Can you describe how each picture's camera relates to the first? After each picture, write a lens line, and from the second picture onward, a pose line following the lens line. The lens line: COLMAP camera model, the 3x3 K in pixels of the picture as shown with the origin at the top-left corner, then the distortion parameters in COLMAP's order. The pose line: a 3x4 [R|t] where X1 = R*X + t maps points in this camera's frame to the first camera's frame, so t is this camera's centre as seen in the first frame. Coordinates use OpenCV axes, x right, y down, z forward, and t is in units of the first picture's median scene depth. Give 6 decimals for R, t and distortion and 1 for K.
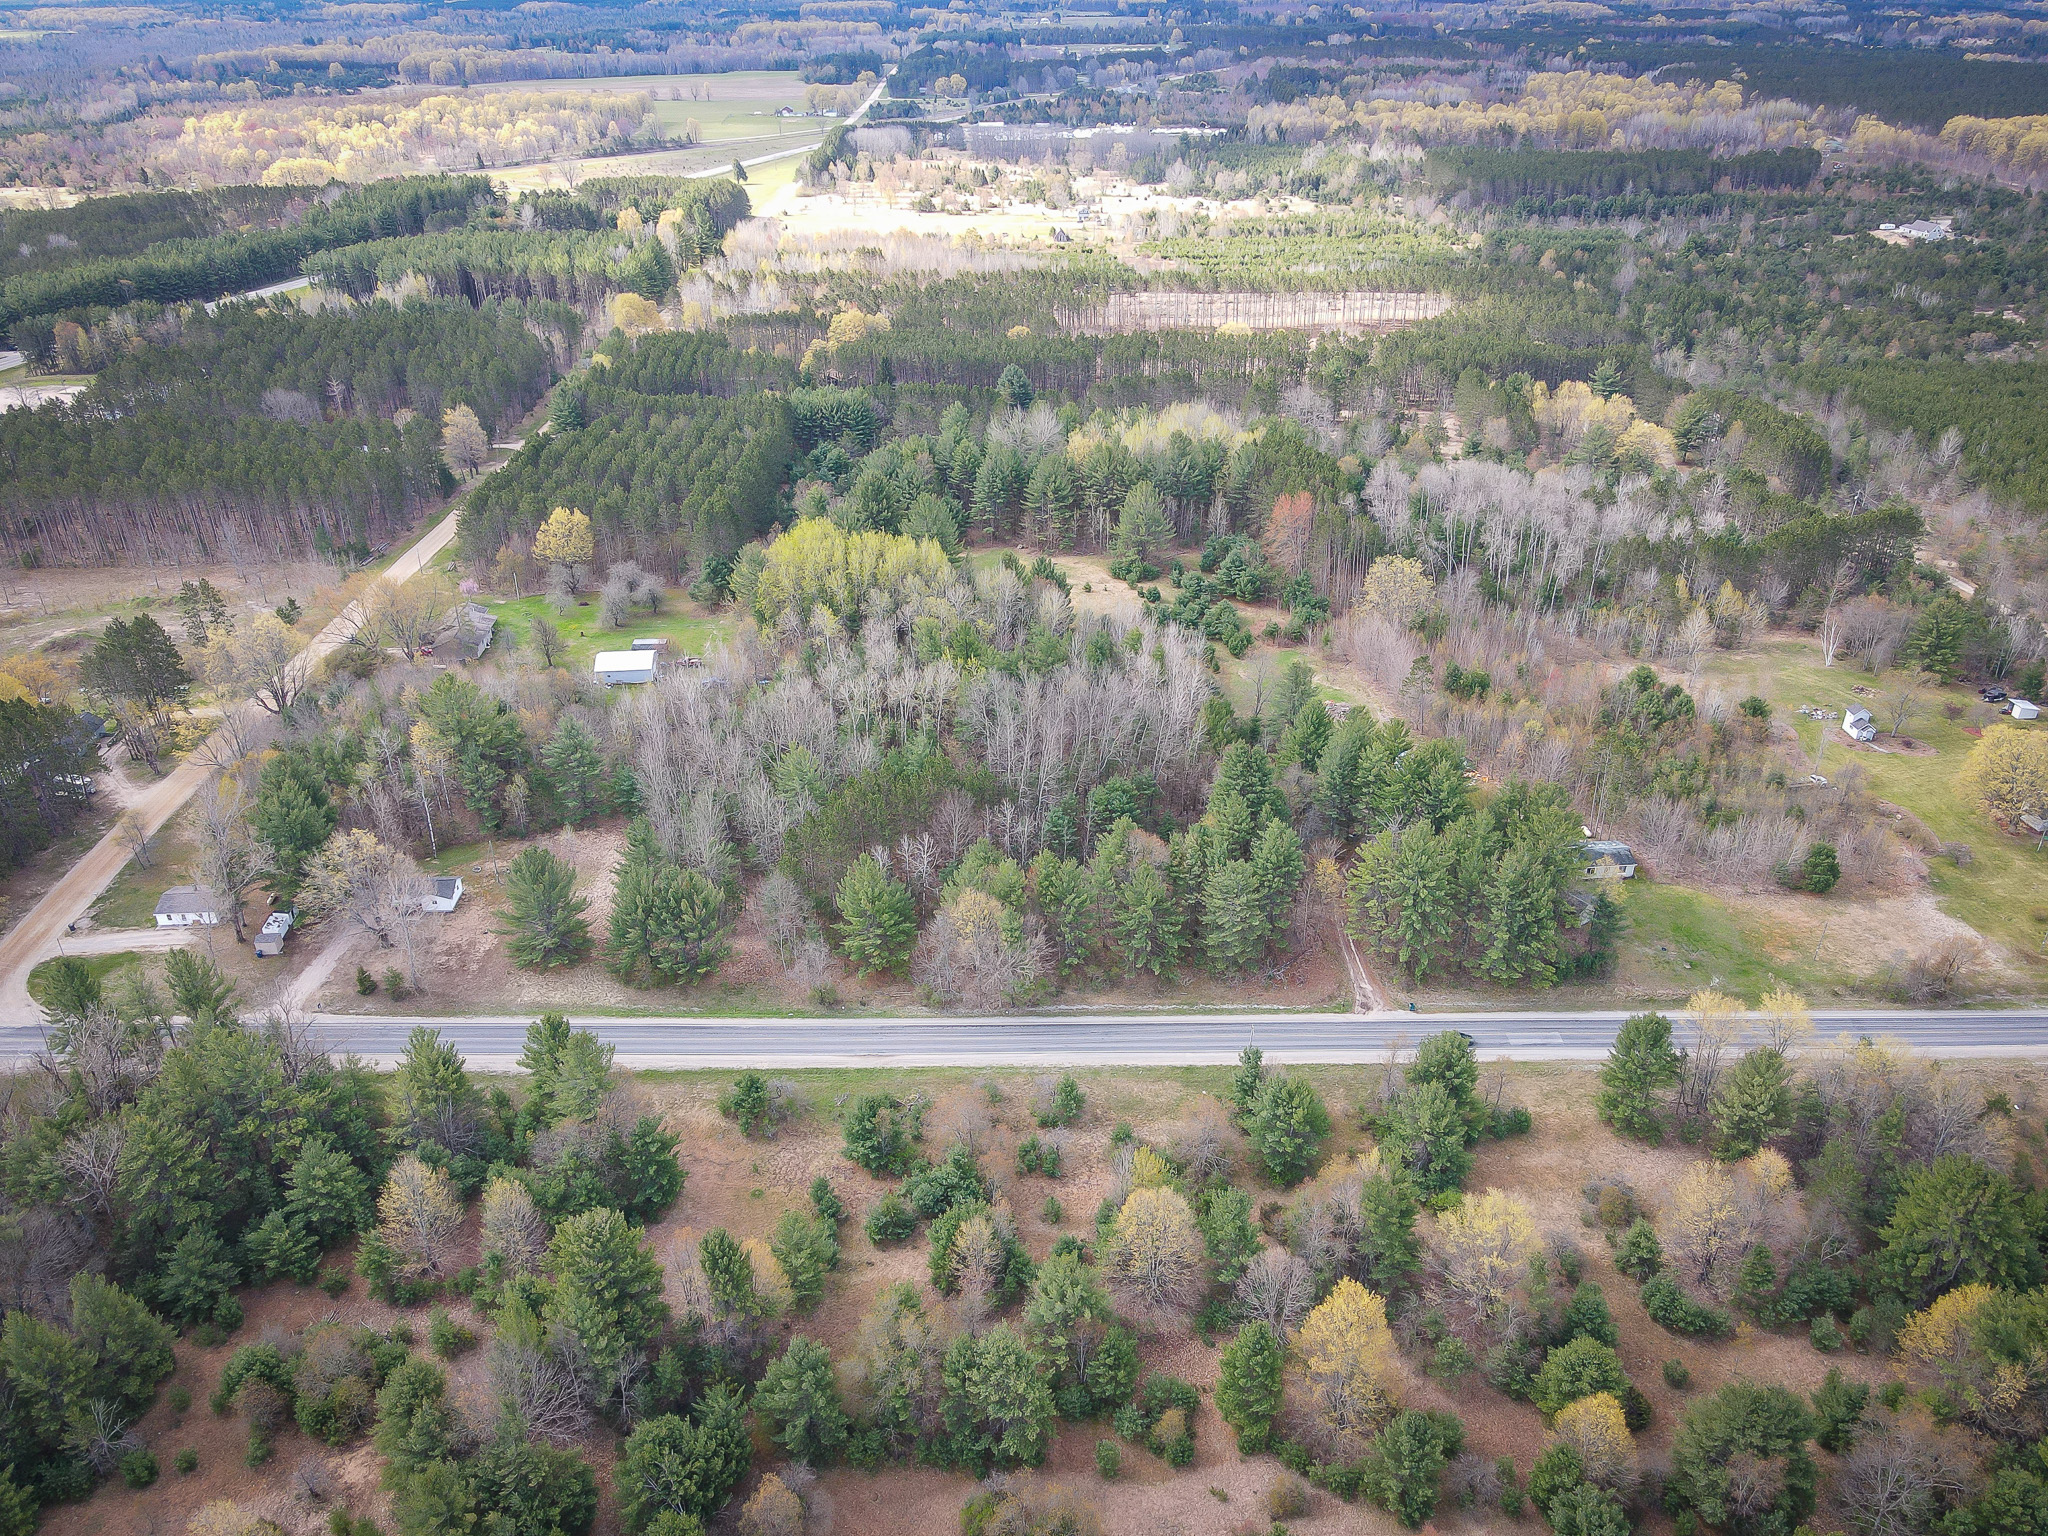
lens RADIAL K [[1423.6, 0, 1024.0], [0, 1423.6, 768.0], [0, 0, 1]] dist [0.009814, 0.004553]
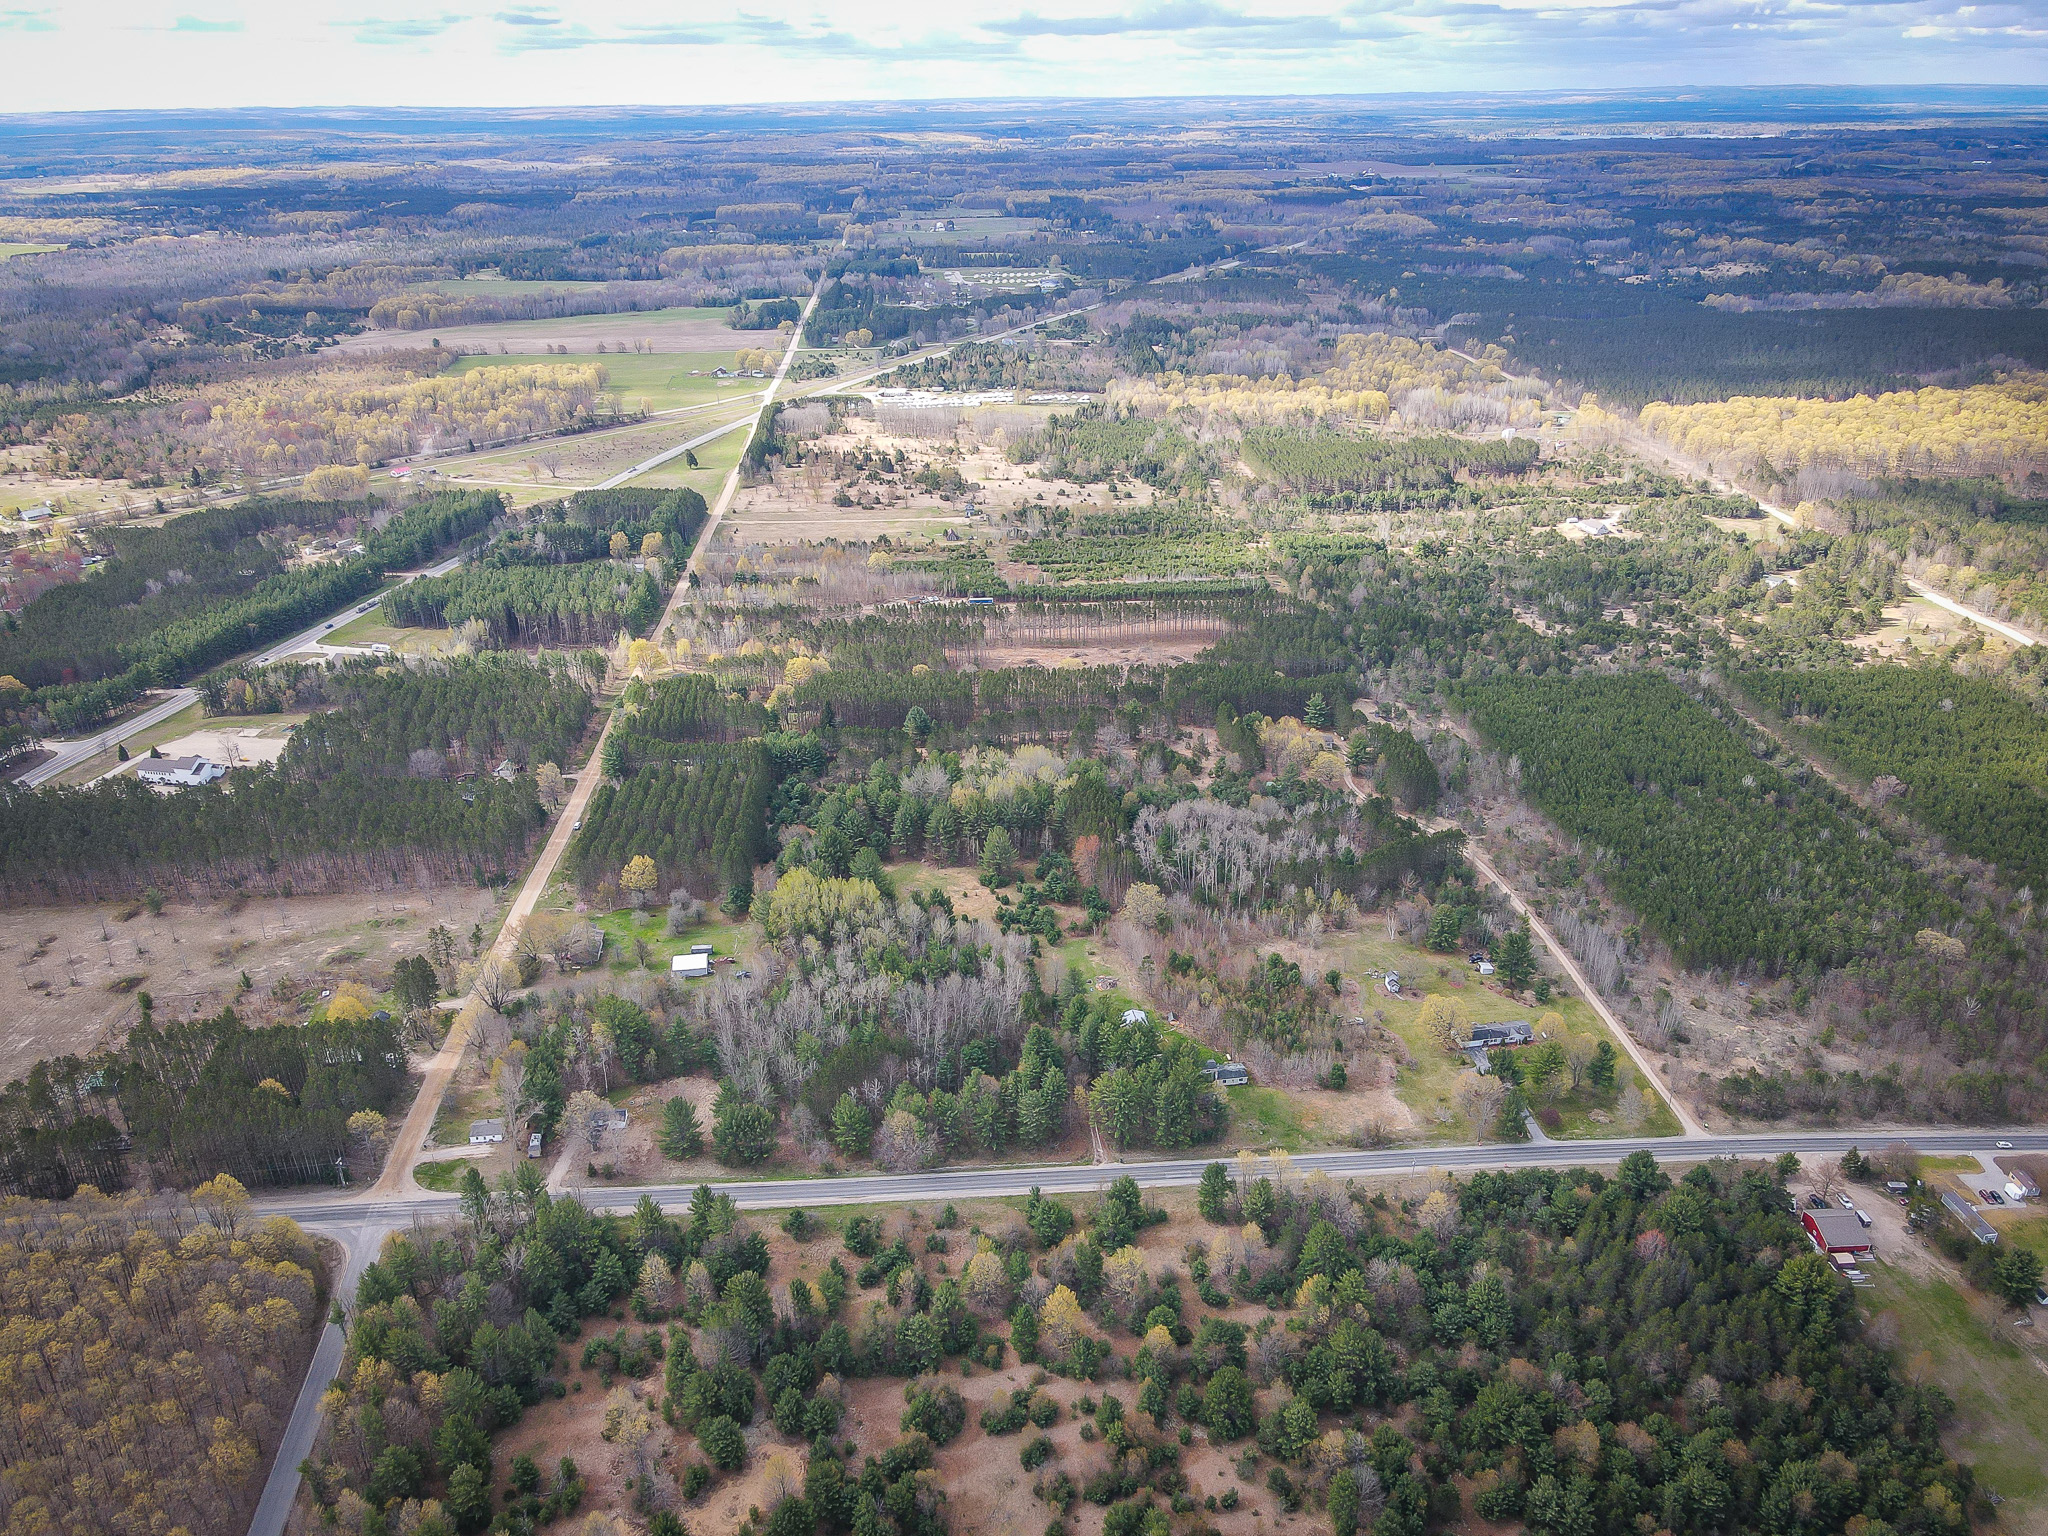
lens RADIAL K [[1461.1, 0, 1024.0], [0, 1461.1, 768.0], [0, 0, 1]] dist [0.007232, 0.006960]
pose [[0.997976, -0.027012, 0.057570, 0.028779], [0.030912, 0.997209, -0.067955, -0.229562], [-0.055574, 0.069597, 0.996026, -1.002539]]
